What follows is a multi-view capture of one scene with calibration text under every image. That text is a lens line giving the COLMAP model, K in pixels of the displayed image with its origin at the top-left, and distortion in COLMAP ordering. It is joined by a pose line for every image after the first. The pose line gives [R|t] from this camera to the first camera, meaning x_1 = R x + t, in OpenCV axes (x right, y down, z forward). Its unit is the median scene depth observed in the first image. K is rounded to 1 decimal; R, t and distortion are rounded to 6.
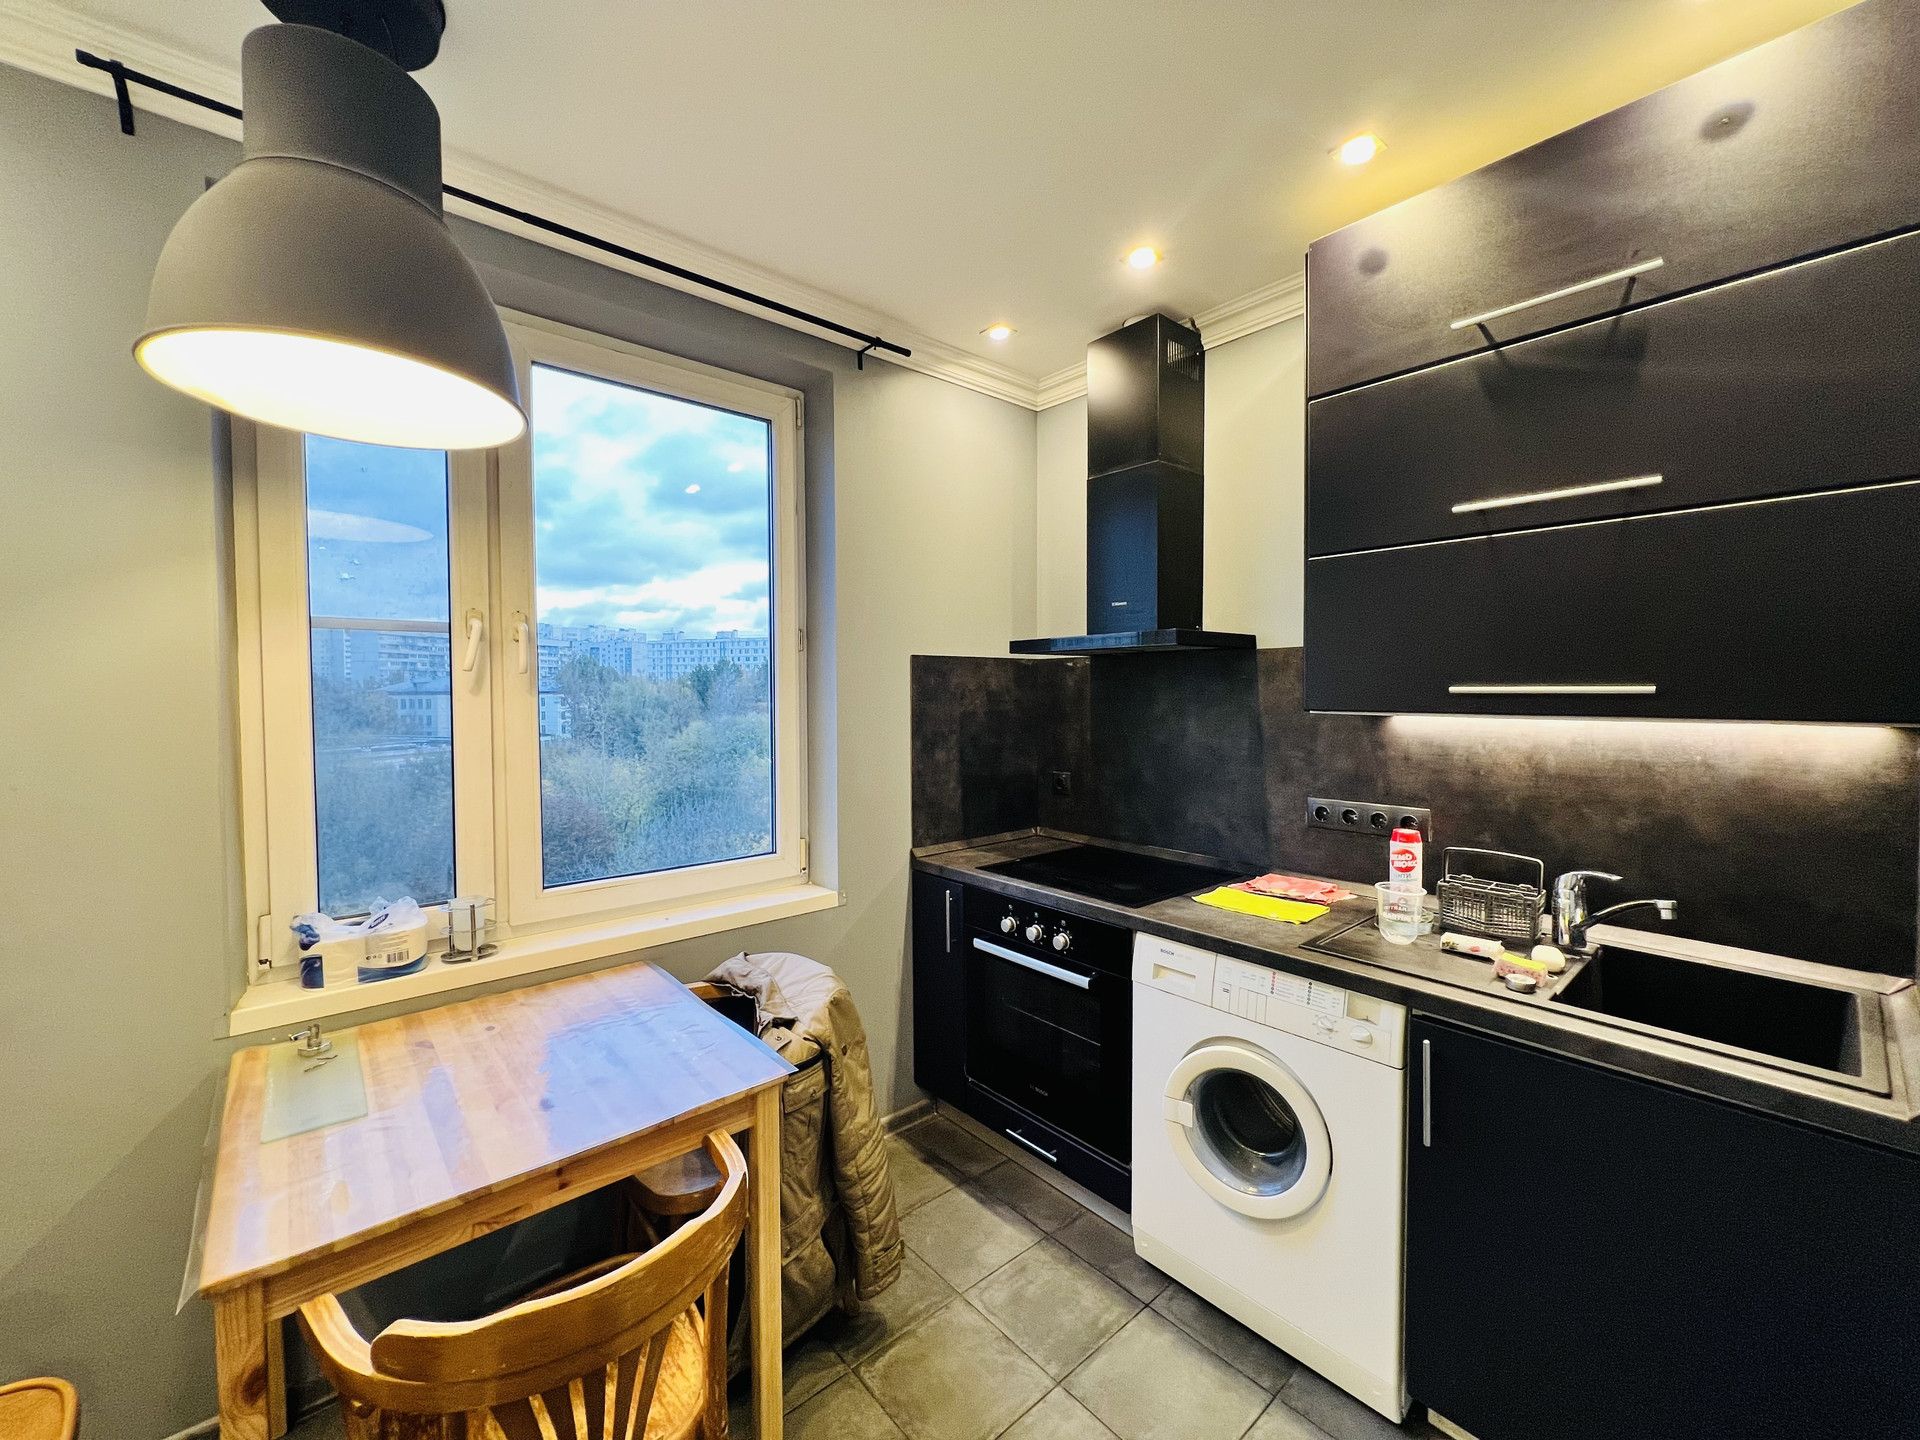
lens RADIAL K [[774.3, 0, 953.3], [0, 774.3, 712.5], [0, 0, 1]] dist [0.000912, 0.000198]
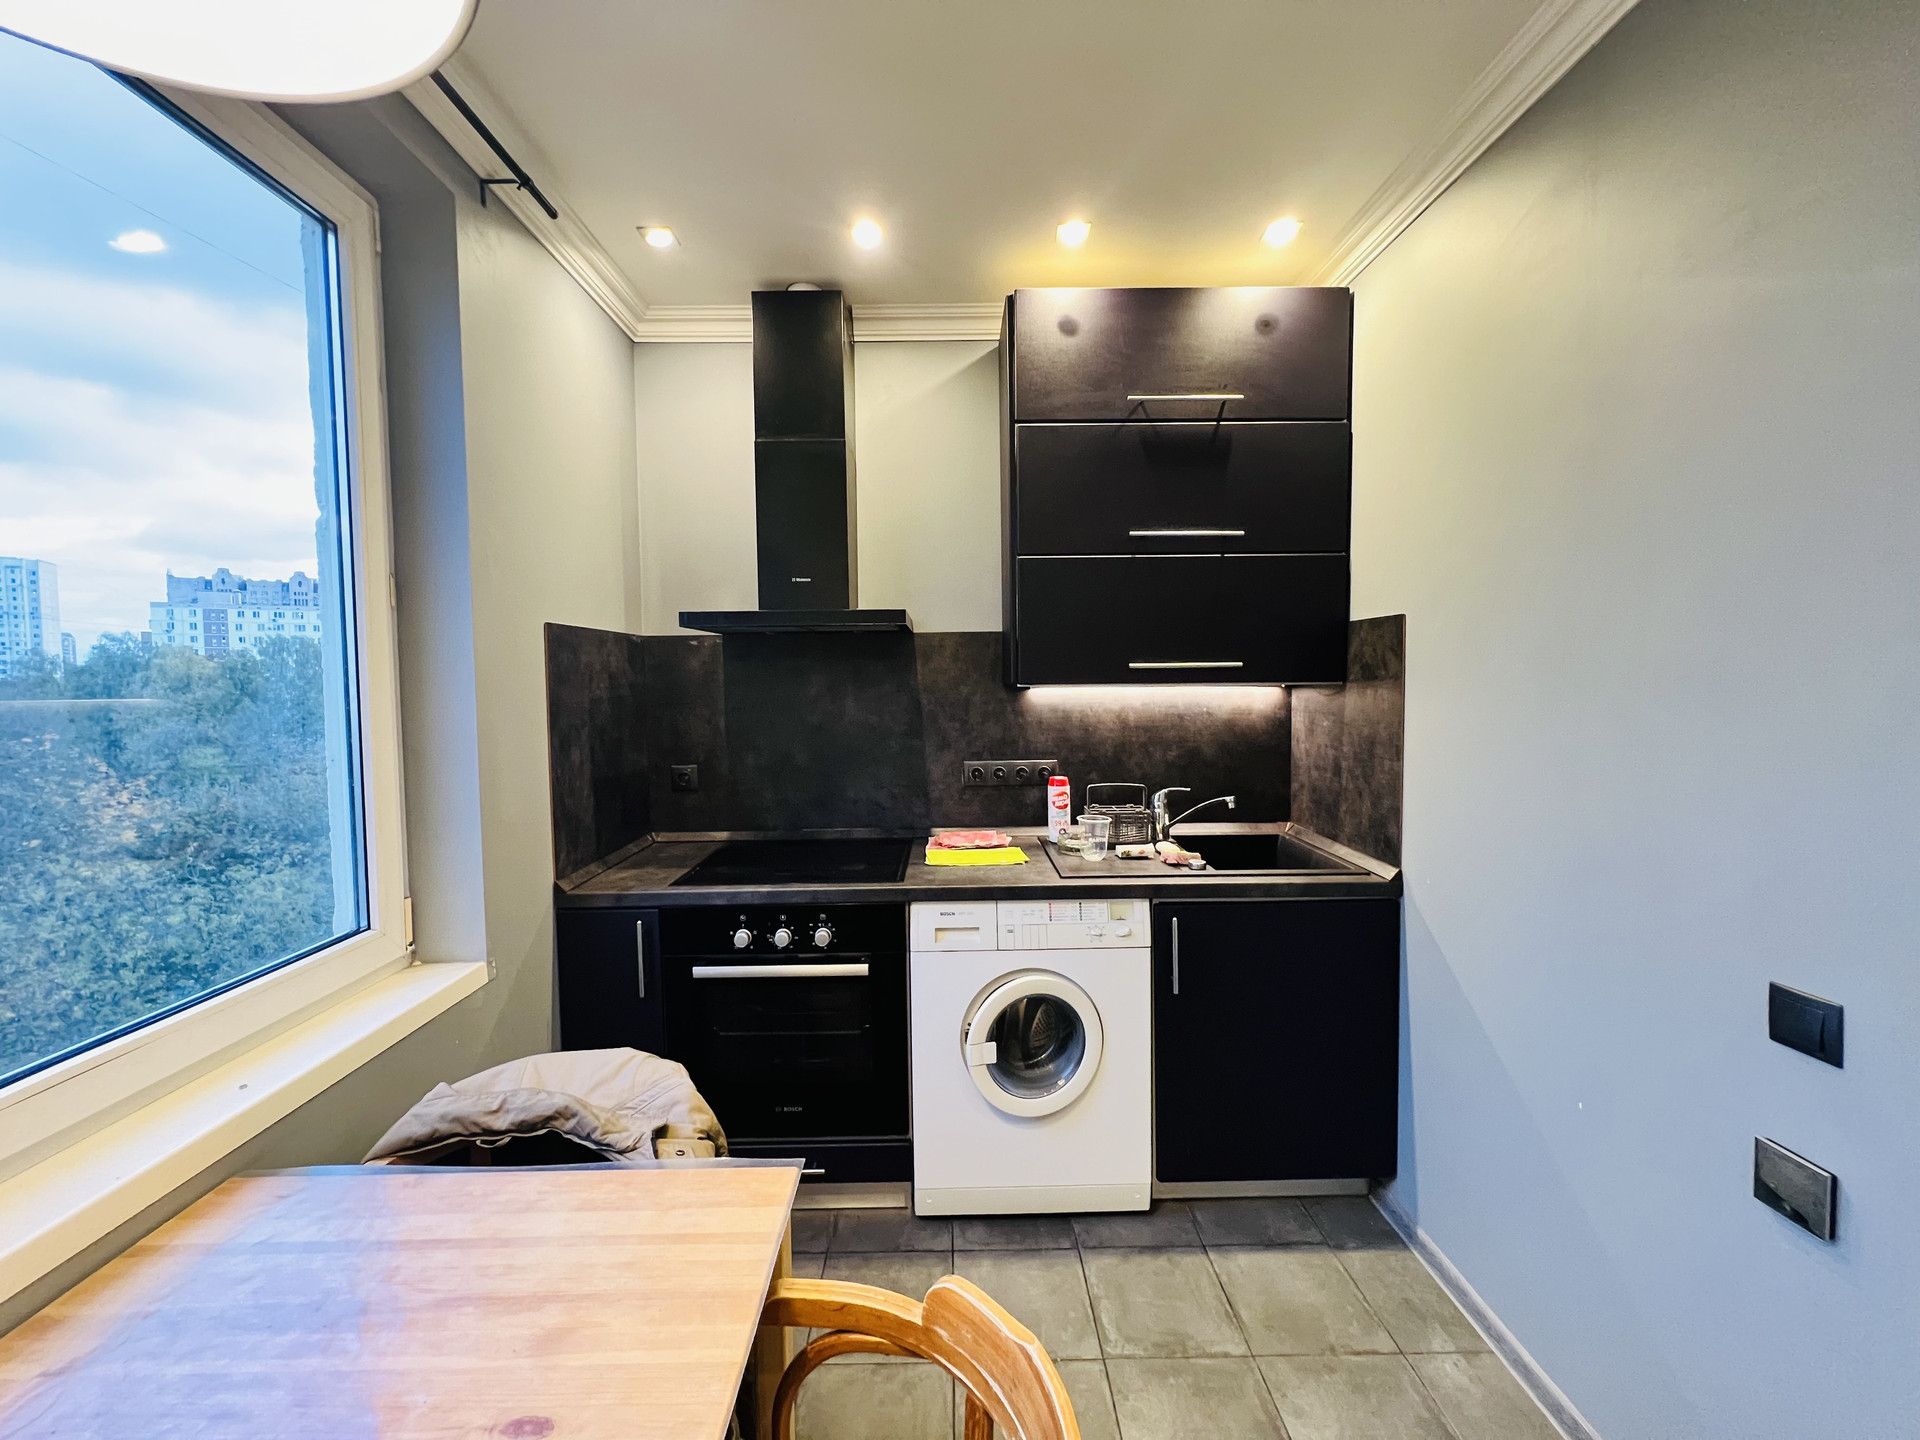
lens RADIAL K [[774.3, 0, 953.3], [0, 774.3, 712.5], [0, 0, 1]] dist [0.000912, 0.000198]
pose [[0.646797, -0.038051, 0.761712, -0.477512], [0.032243, 0.999226, 0.022538, 0.009901], [-0.761980, 0.009982, 0.647524, 0.283835]]
